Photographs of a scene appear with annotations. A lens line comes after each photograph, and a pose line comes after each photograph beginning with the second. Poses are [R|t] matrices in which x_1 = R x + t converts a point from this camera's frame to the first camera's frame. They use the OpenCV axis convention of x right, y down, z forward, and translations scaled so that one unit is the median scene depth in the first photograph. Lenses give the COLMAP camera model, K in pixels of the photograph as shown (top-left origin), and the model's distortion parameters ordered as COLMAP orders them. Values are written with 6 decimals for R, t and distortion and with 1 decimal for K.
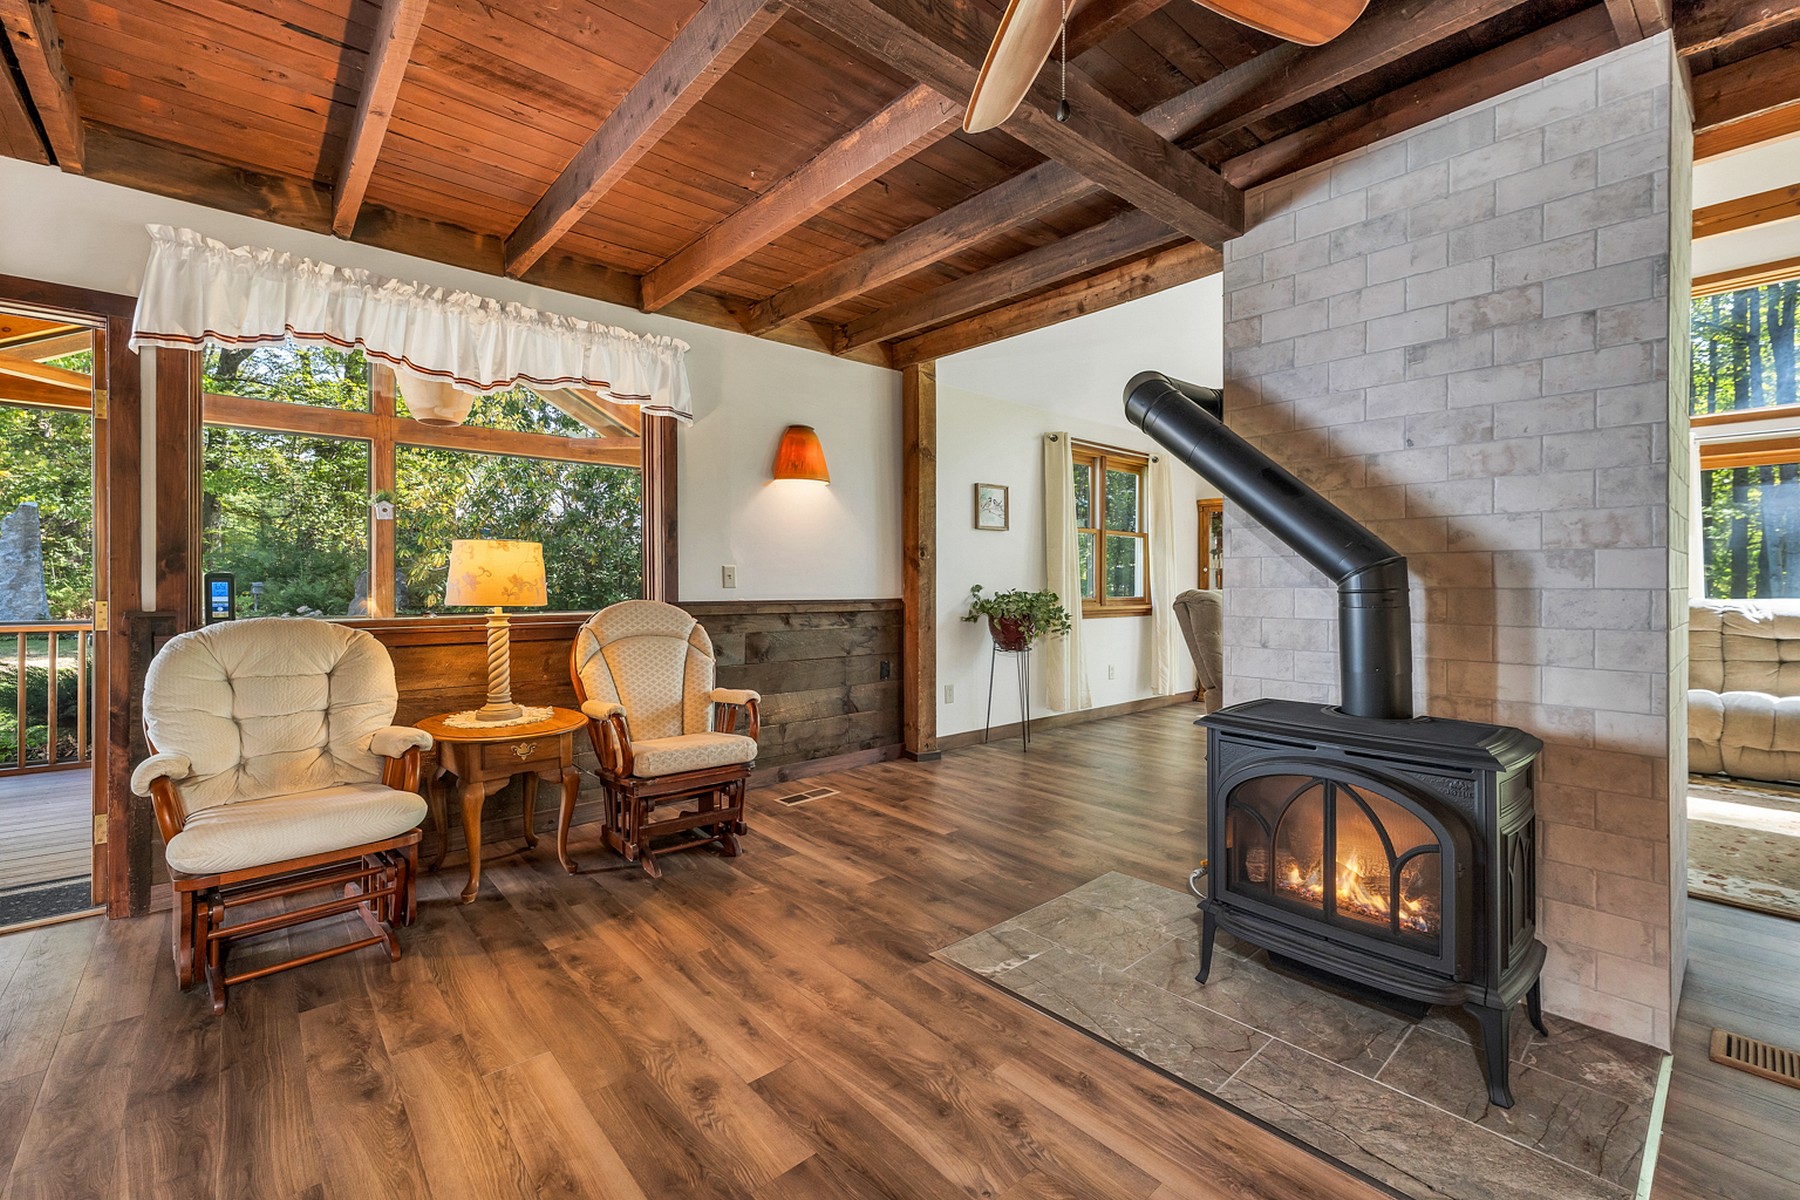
lens RADIAL K [[748.6, 0, 915.1], [0, 748.6, 584.4], [0, 0, 1]] dist [0.003131, -0.000292]
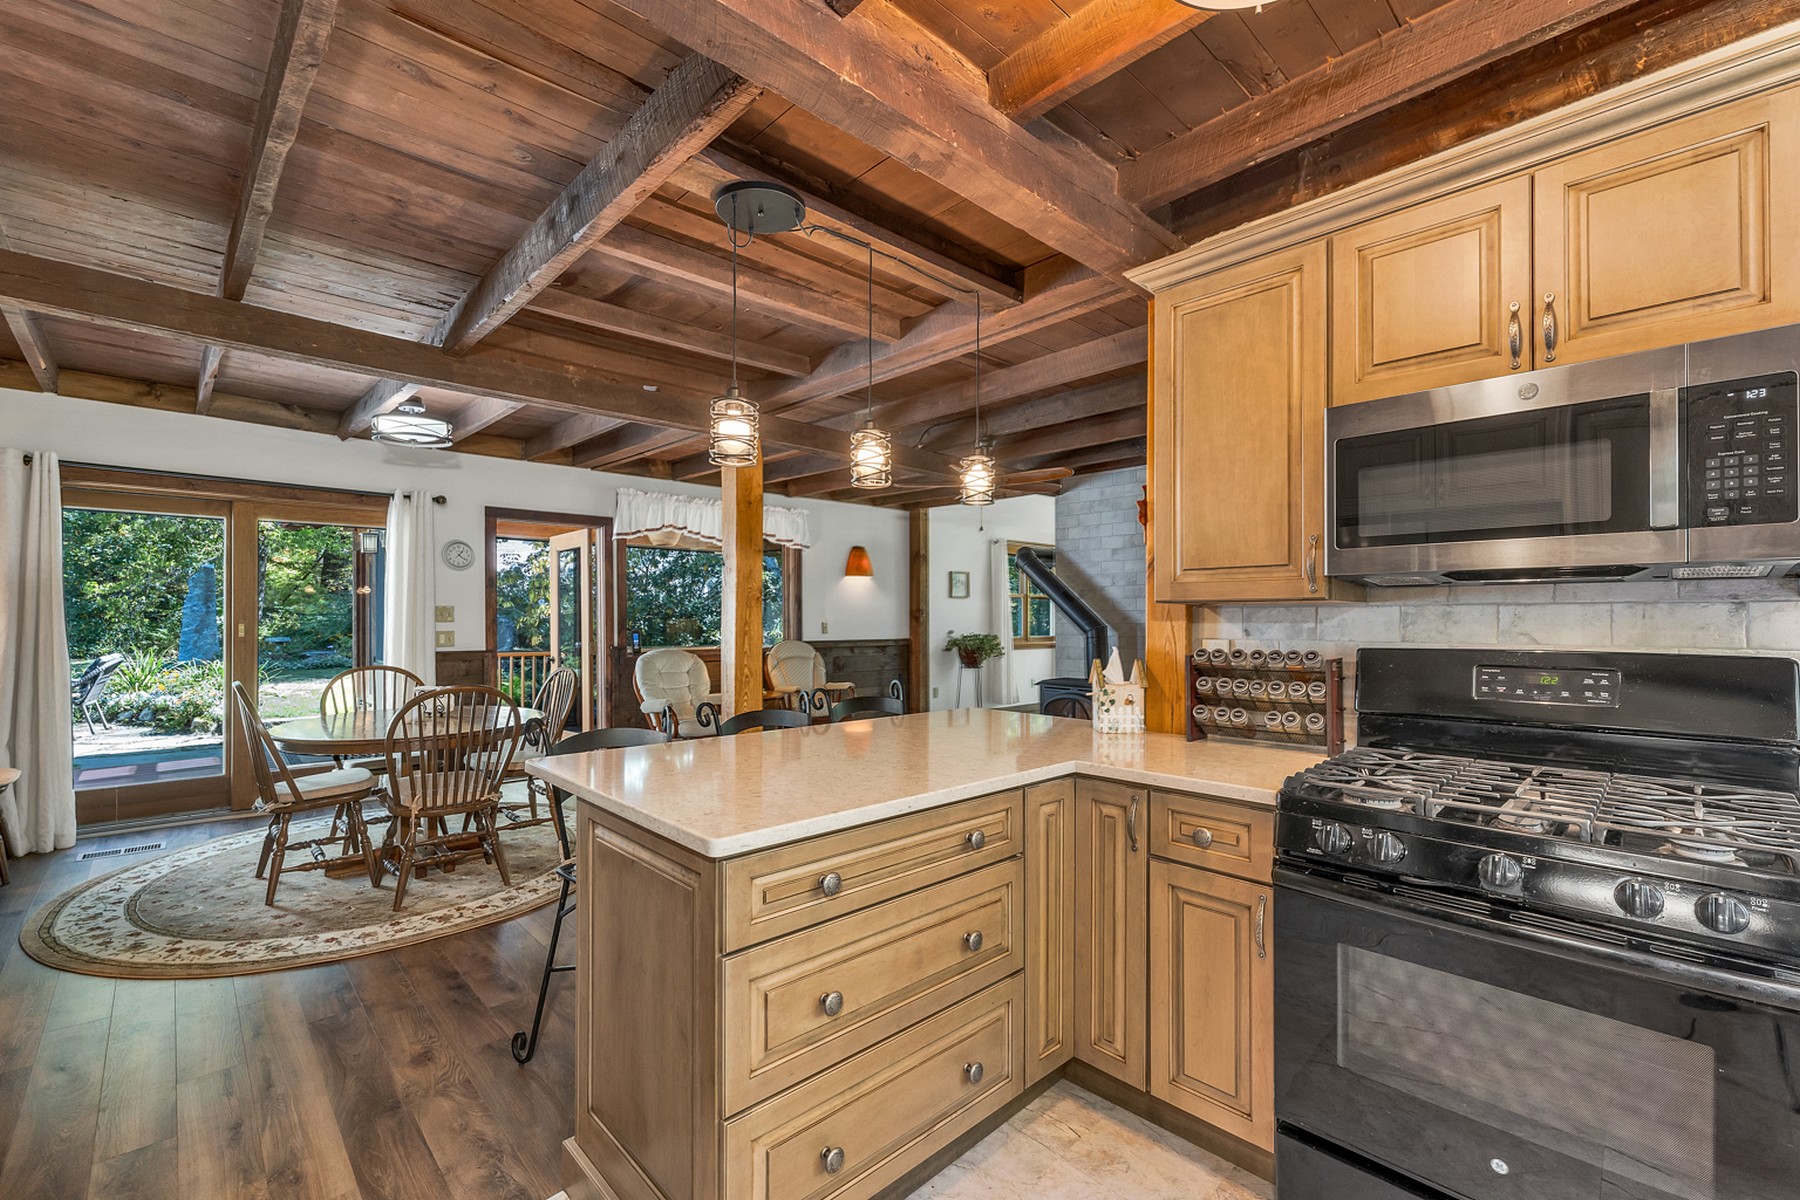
lens RADIAL K [[777.6, 0, 911.0], [0, 777.6, 615.0], [0, 0, 1]] dist [-0.001682, -0.000965]
pose [[0.998723, -0.003227, 0.050425, -0.139616], [0.003478, 0.999982, -0.004892, -0.036329], [-0.050408, 0.005061, 0.998716, -1.103685]]
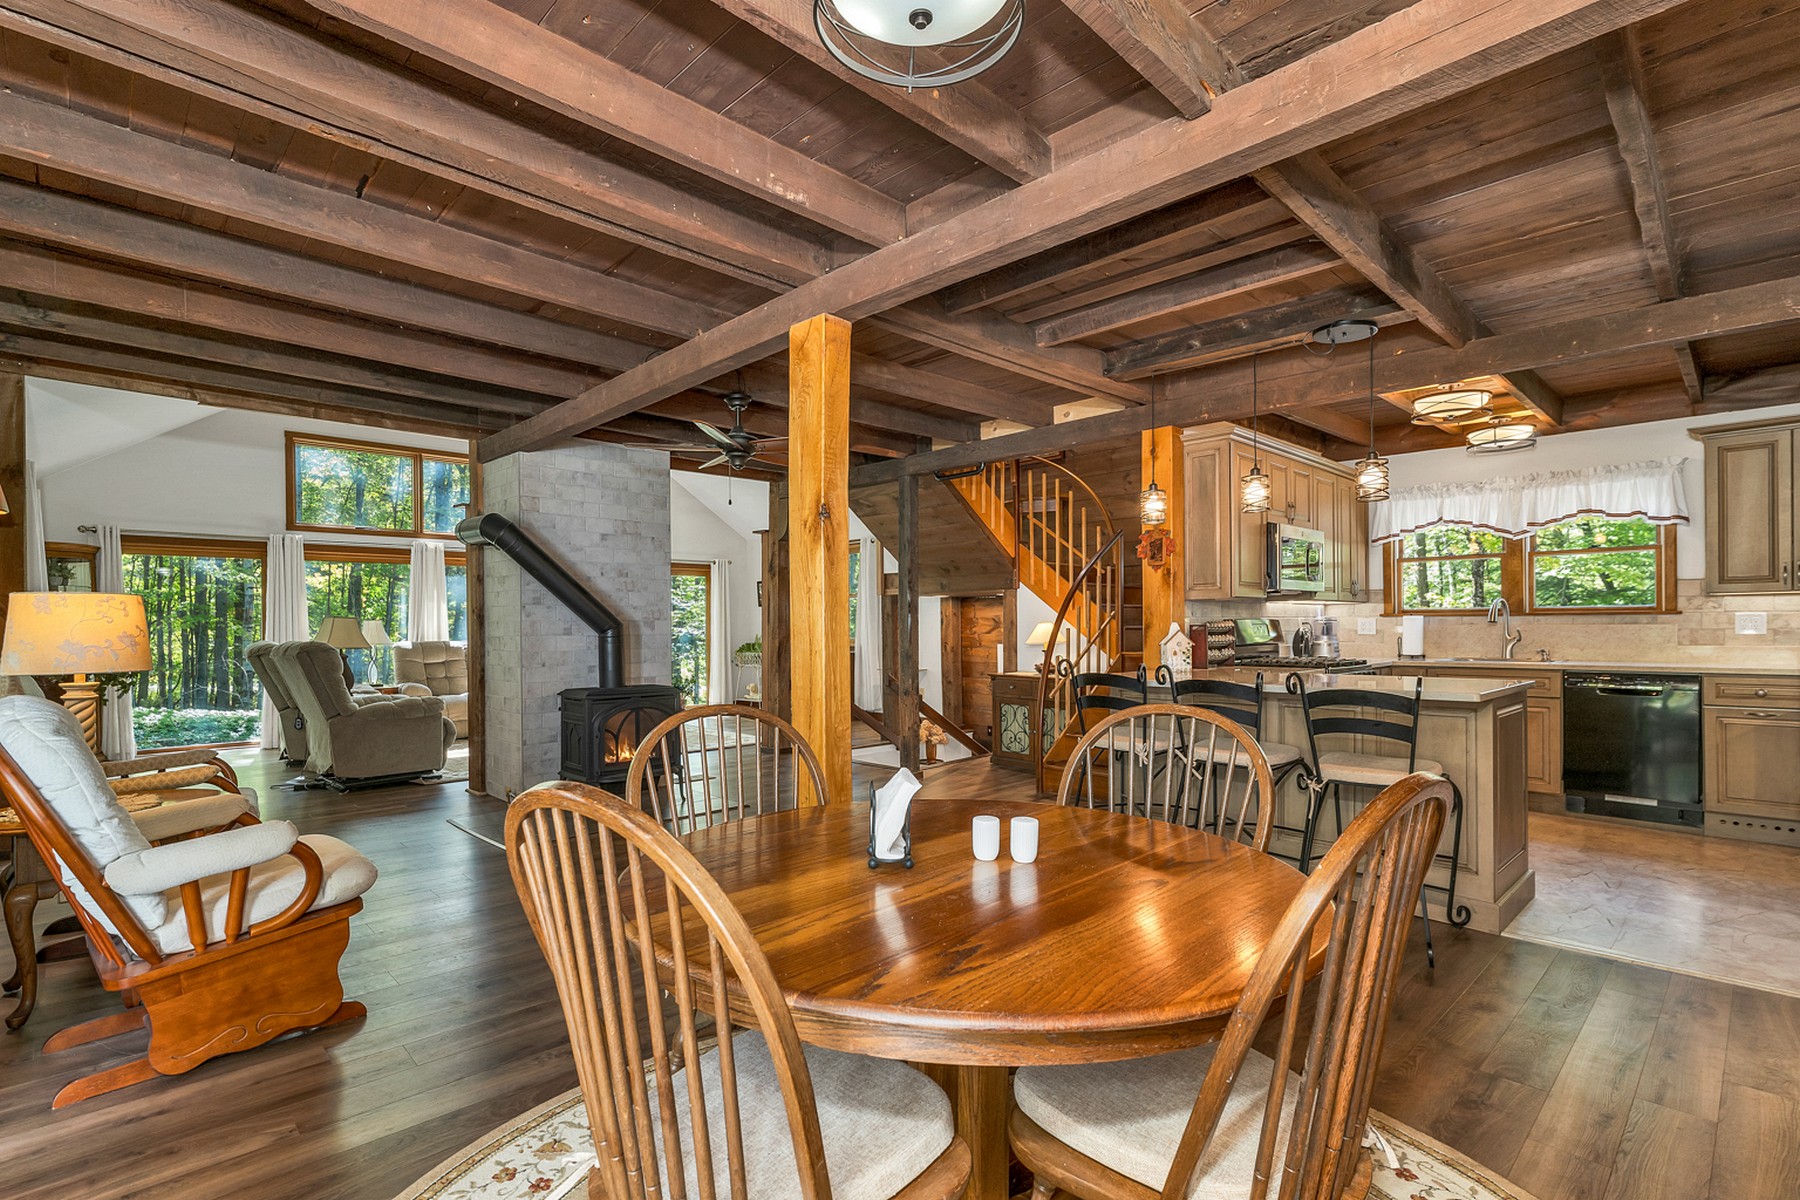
lens RADIAL K [[821.7, 0, 915.8], [0, 821.7, 627.7], [0, 0, 1]] dist [0.001419, -0.000243]
pose [[-0.050493, -0.006024, 0.998706, -1.193671], [0.011390, 0.999913, 0.006608, -0.015106], [-0.998659, 0.011709, -0.050420, 0.087107]]
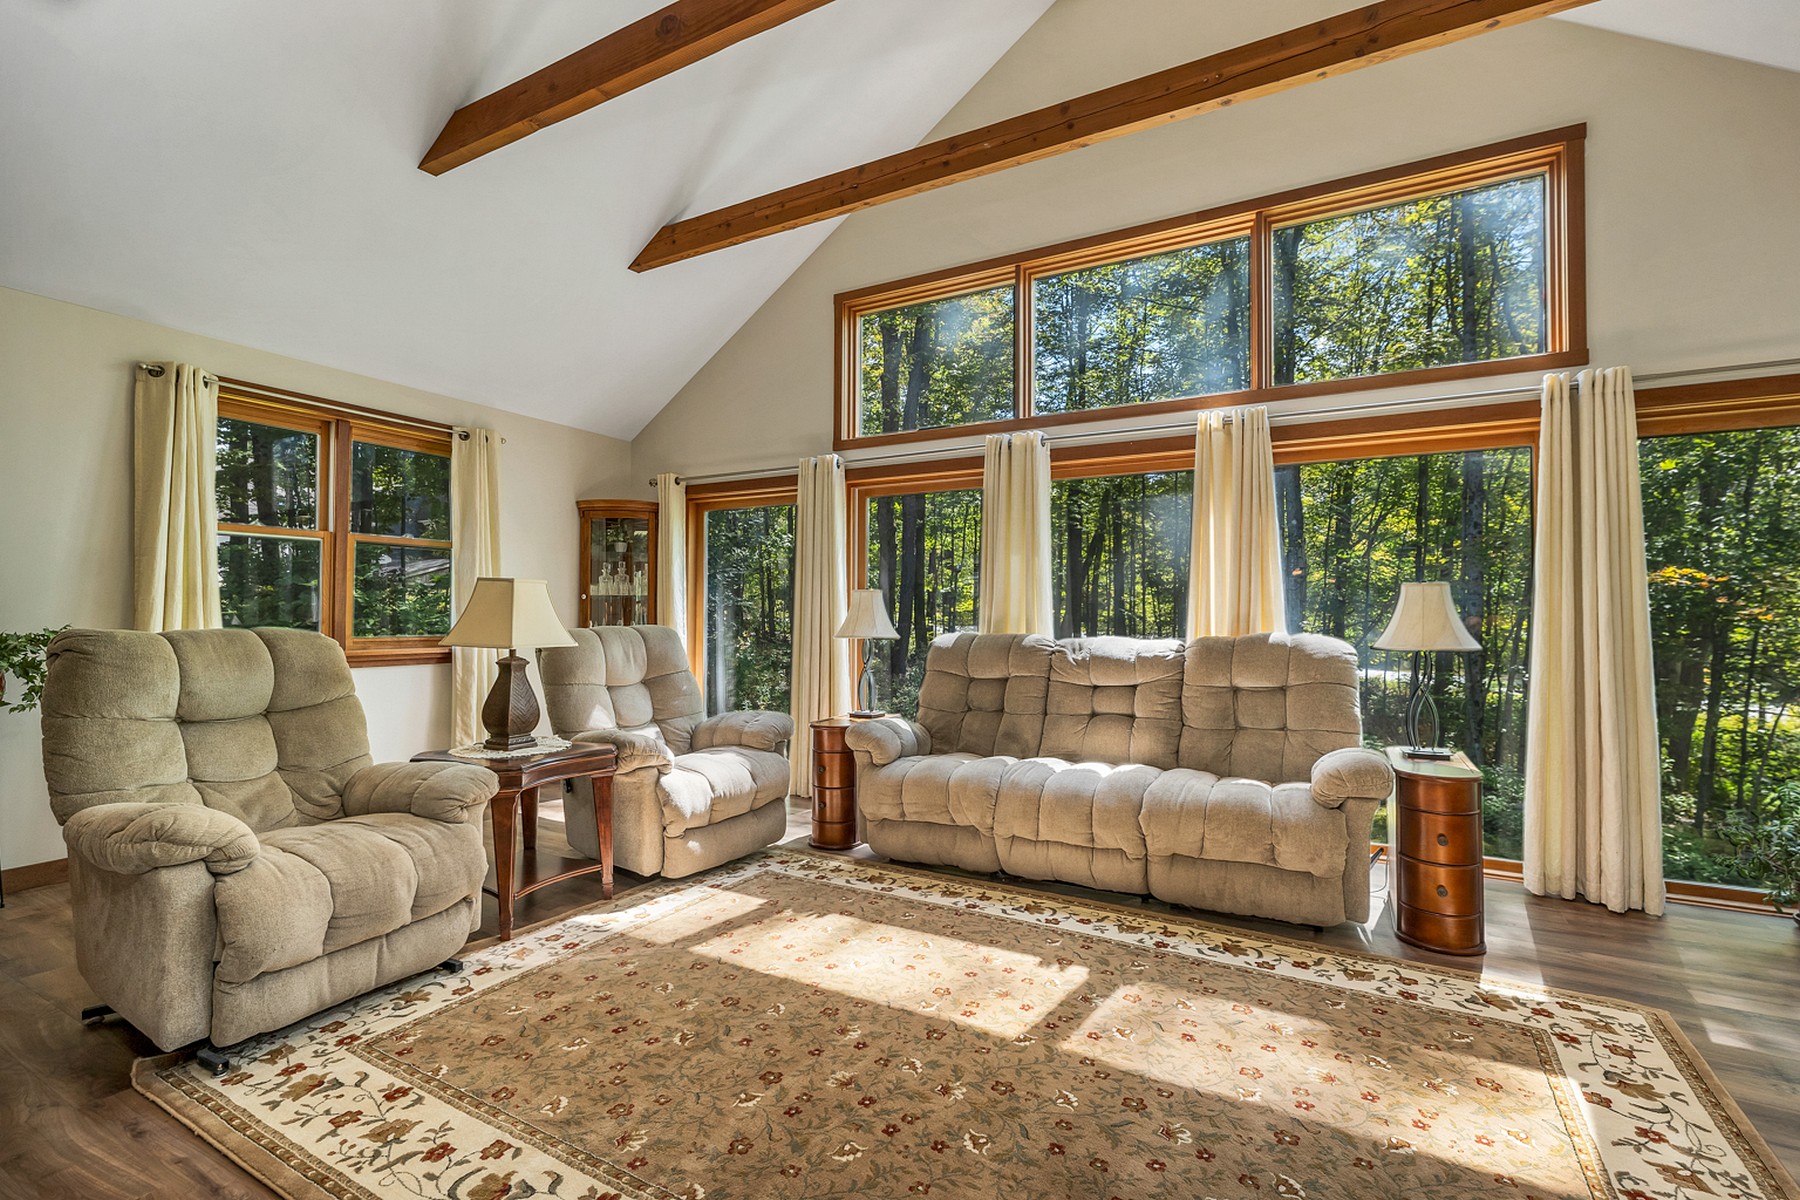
lens RADIAL K [[777.6, 0, 938.4], [0, 777.6, 599.4], [0, 0, 1]] dist [-0.001682, -0.000965]
pose [[0.943846, 0.006797, 0.330317, 0.879640], [0.001146, 0.999715, -0.023846, 0.001701], [-0.330385, 0.022885, 0.943569, 0.335059]]
